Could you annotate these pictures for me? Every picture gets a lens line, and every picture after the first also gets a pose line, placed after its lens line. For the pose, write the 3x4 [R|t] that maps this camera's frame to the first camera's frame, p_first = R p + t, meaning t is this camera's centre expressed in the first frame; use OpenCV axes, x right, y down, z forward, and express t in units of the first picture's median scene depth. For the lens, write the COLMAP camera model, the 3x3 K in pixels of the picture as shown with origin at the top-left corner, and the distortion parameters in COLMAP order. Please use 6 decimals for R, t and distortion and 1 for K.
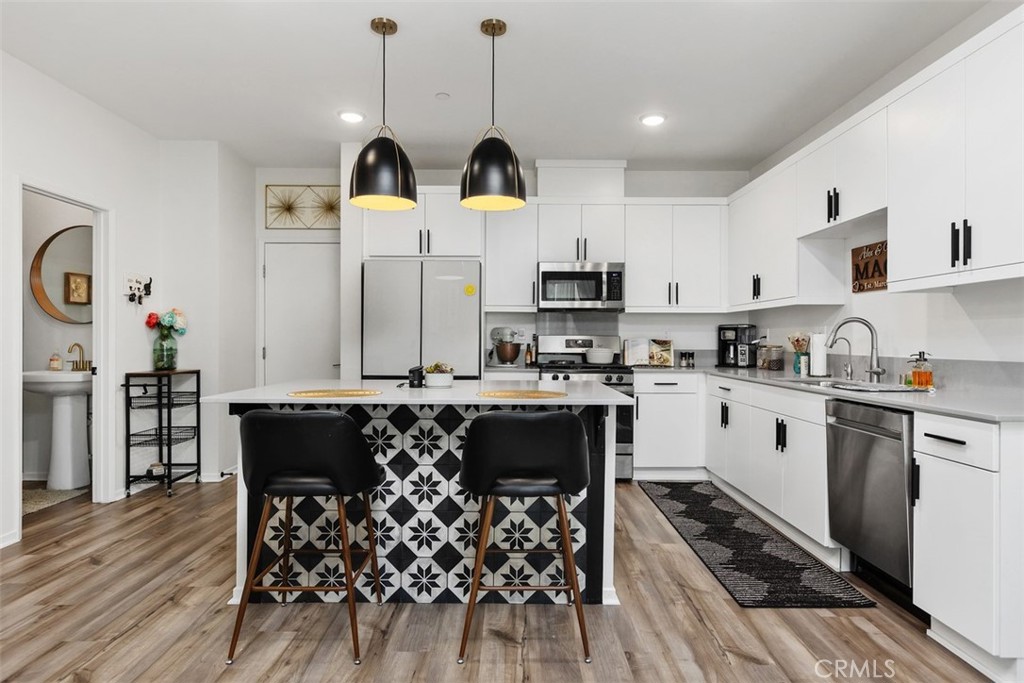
lens RADIAL K [[567.9, 0, 517.7], [0, 567.9, 338.6], [0, 0, 1]] dist [0.009317, -0.002947]
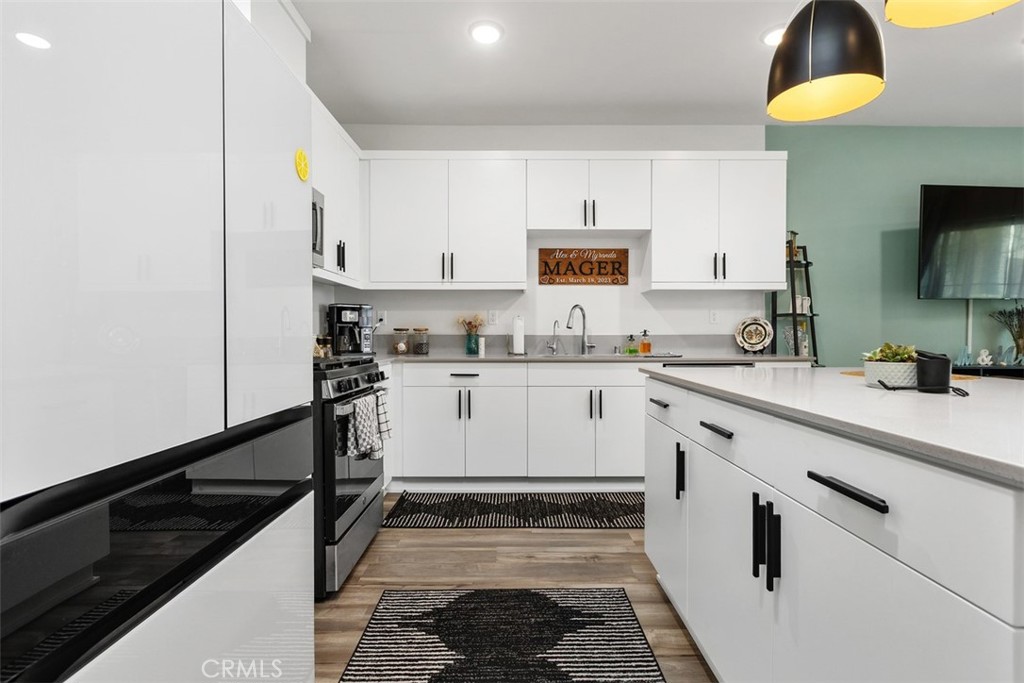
lens RADIAL K [[493.8, 0, 516.5], [0, 493.8, 338.4], [0, 0, 1]] dist [-0.000848, 0.002145]
pose [[0.005057, -0.010282, 0.999934, -0.481777], [-0.000439, 0.999947, 0.010284, 0.025332], [-0.999987, -0.000490, 0.005052, 1.056166]]
